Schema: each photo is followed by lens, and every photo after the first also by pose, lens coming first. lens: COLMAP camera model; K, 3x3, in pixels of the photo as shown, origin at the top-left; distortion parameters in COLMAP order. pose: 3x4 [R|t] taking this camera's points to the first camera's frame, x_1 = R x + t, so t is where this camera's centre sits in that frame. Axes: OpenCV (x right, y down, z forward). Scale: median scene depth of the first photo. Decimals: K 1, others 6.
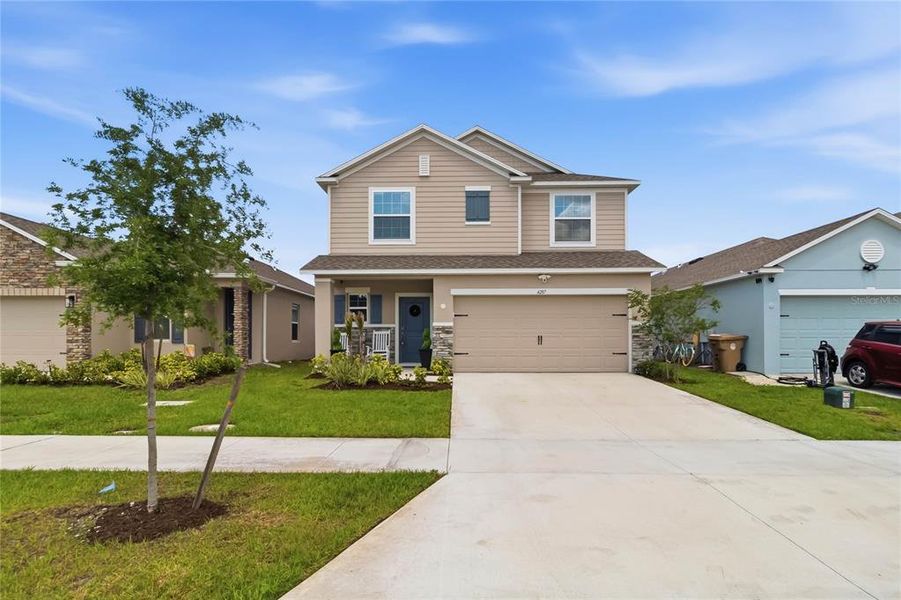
lens RADIAL K [[449.5, 0, 450.2], [0, 449.5, 335.5], [0, 0, 1]] dist [-0.000661, -0.000129]
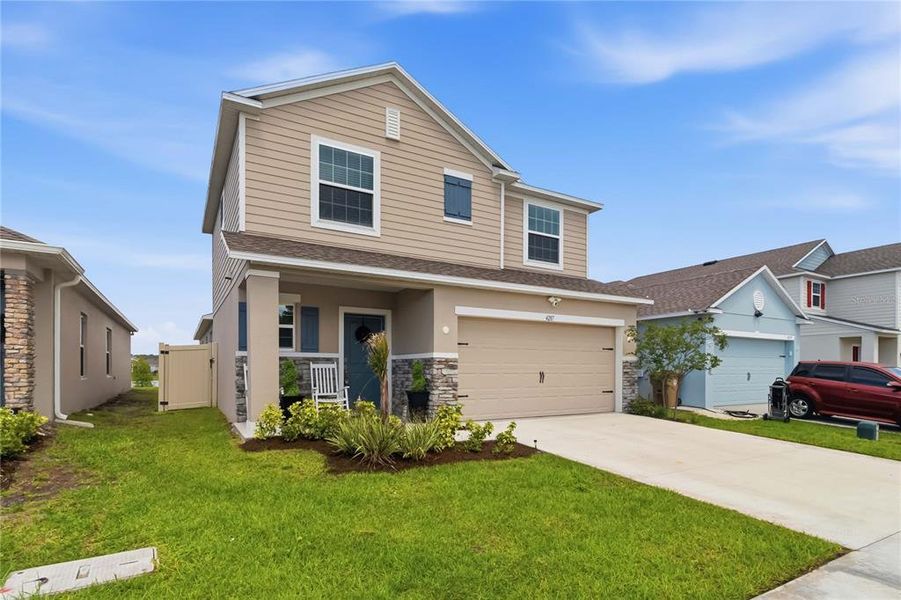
lens RADIAL K [[462.7, 0, 450.3], [0, 462.7, 375.6], [0, 0, 1]] dist [0.000694, -0.000169]
pose [[0.855962, -0.002755, 0.517031, -0.349949], [-0.007603, 0.999811, 0.017915, -0.006017], [-0.516983, -0.019265, 0.855779, 0.340684]]
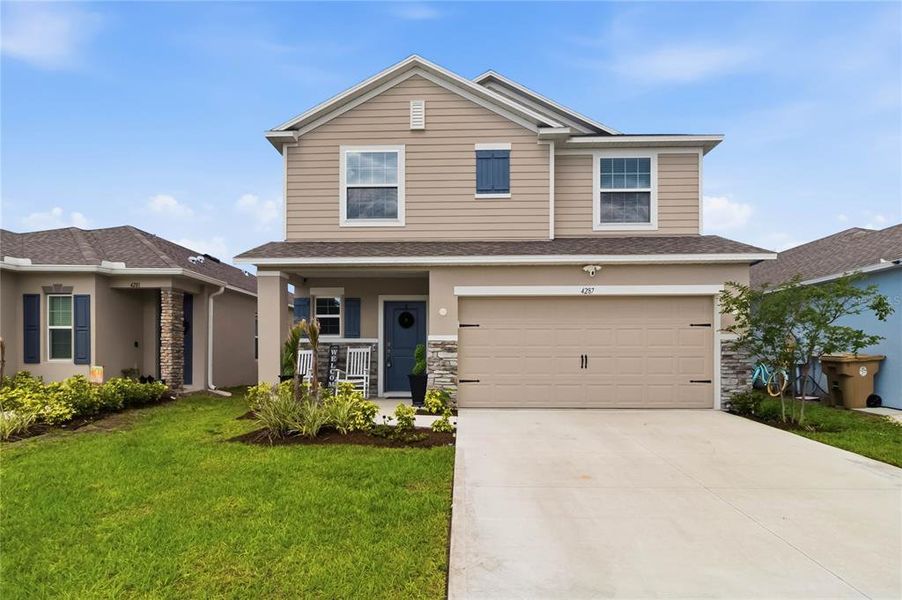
lens RADIAL K [[449.6, 0, 449.5], [0, 449.6, 357.1], [0, 0, 1]] dist [0.001359, -0.000207]
pose [[0.999888, 0.001606, -0.014880, 0.003691], [-0.001428, 0.999927, 0.011986, -0.004194], [0.014898, -0.011963, 0.999817, 0.286513]]
